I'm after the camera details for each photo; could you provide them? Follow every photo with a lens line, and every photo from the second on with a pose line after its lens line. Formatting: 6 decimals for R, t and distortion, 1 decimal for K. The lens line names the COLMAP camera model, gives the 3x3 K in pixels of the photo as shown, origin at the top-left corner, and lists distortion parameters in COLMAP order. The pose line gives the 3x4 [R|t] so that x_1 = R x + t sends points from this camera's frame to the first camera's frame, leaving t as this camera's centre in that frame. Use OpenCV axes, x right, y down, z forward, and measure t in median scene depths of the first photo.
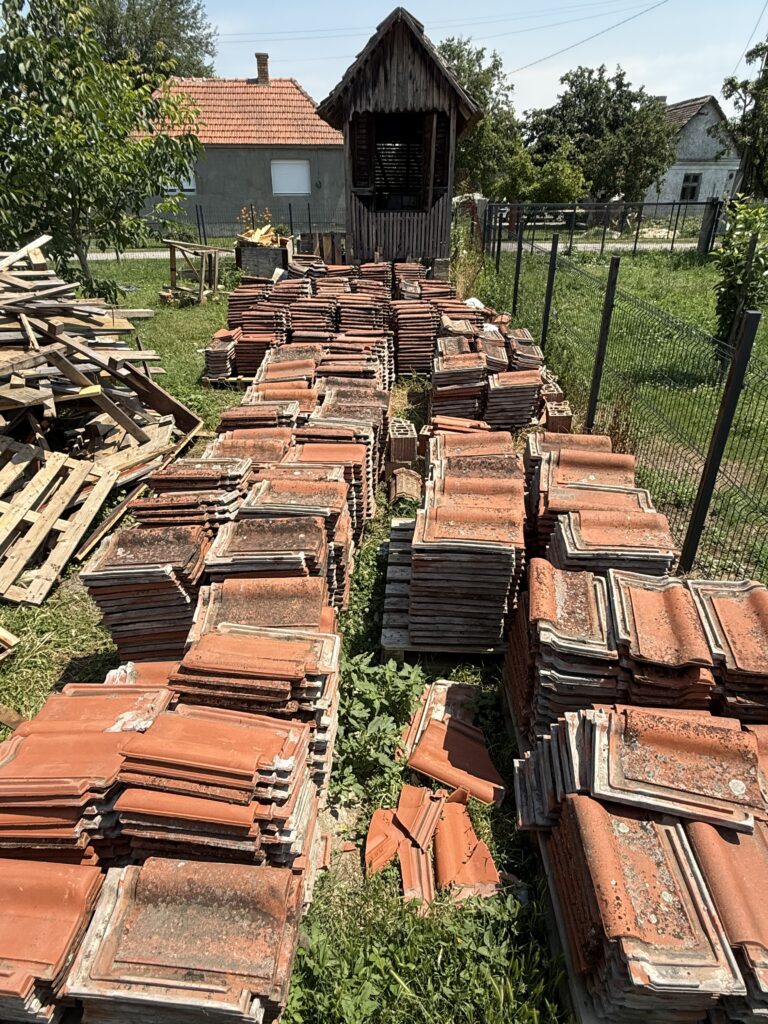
lens RADIAL K [[628.4, 0, 384.0], [0, 628.4, 512.0], [0, 0, 1]] dist [0.000919, 0.000781]
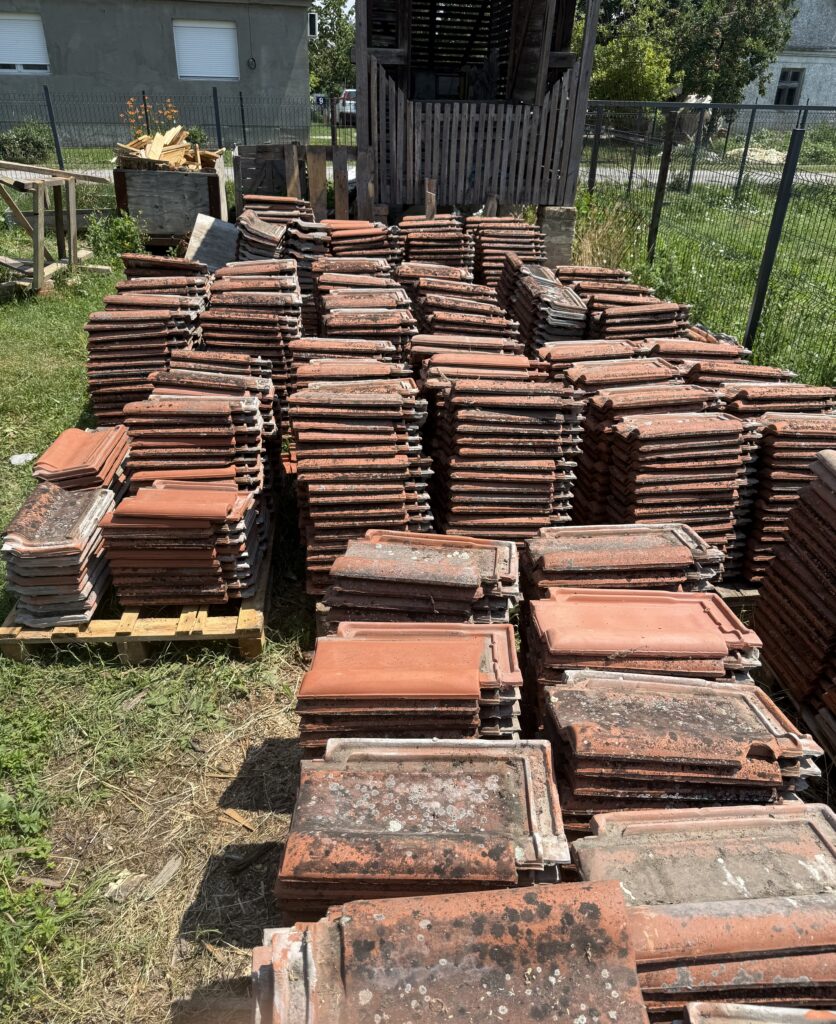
lens RADIAL K [[784.7, 0, 416.1], [0, 784.7, 553.4], [0, 0, 1]] dist [-0.005355, -0.006470]
pose [[0.994134, -0.031099, 0.103592, -0.069709], [0.024392, 0.997561, 0.065394, -0.149745], [-0.105373, -0.062483, 0.992468, 0.332853]]
